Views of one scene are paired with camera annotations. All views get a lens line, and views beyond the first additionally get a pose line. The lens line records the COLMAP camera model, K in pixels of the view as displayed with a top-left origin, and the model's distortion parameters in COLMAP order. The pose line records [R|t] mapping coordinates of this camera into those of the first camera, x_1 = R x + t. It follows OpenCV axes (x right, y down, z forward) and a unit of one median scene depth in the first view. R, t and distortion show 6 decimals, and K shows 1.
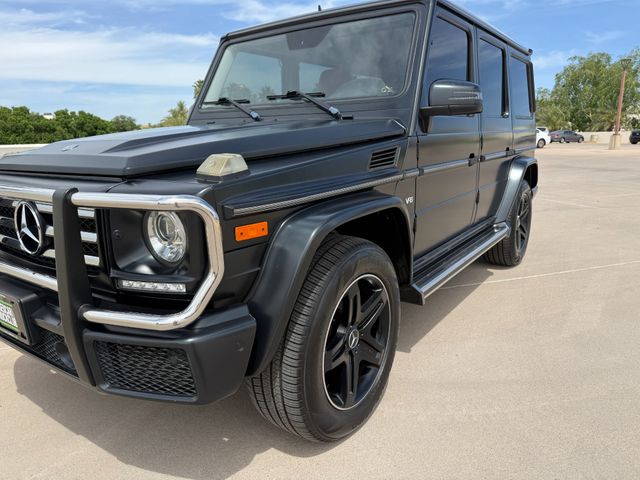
lens RADIAL K [[446.1, 0, 328.5], [0, 446.1, 239.0], [0, 0, 1]] dist [0.038899, -0.063023]
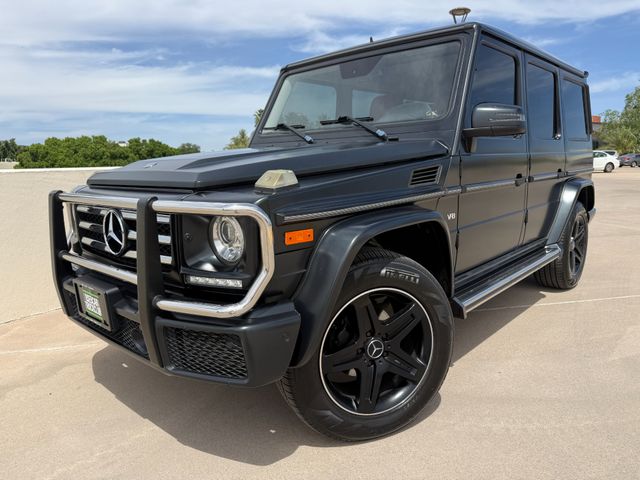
lens RADIAL K [[449.5, 0, 326.2], [0, 449.5, 239.9], [0, 0, 1]] dist [0.004013, -0.003144]
pose [[0.991969, 0.019009, -0.125049, 0.026342], [-0.025666, 0.998325, -0.051845, 0.033232], [0.123854, 0.054638, 0.990795, -0.083102]]
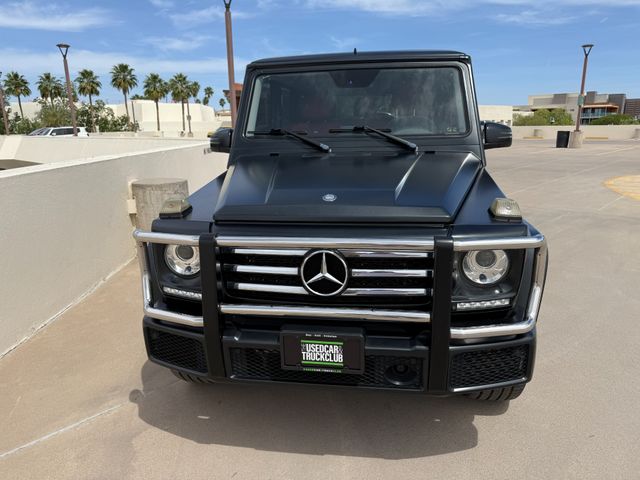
lens RADIAL K [[446.2, 0, 320.0], [0, 446.2, 240.0], [0, 0, 1]] dist [-0.000022, -0.004477]
pose [[0.899119, -0.106232, 0.424618, -0.910318], [0.100362, 0.994291, 0.036240, -0.119337], [-0.426043, 0.010031, 0.904647, 0.009214]]
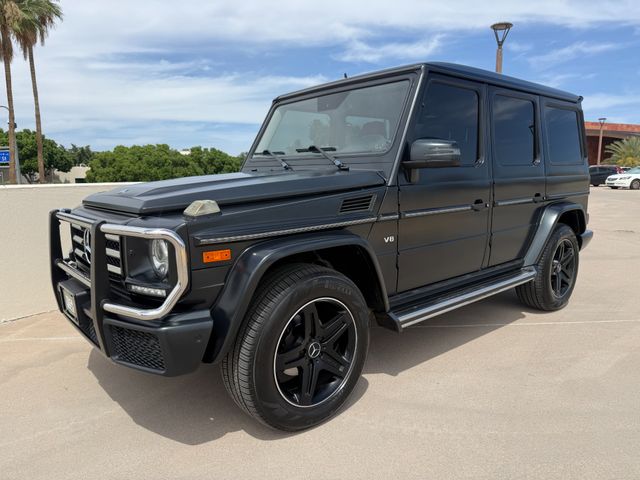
lens RADIAL K [[446.1, 0, 328.5], [0, 446.1, 239.0], [0, 0, 1]] dist [0.038899, -0.063023]
pose [[0.970945, 0.046935, -0.234654, 0.337604], [-0.064485, 0.995621, -0.067682, 0.000870], [0.230450, 0.080847, 0.969720, -0.186364]]
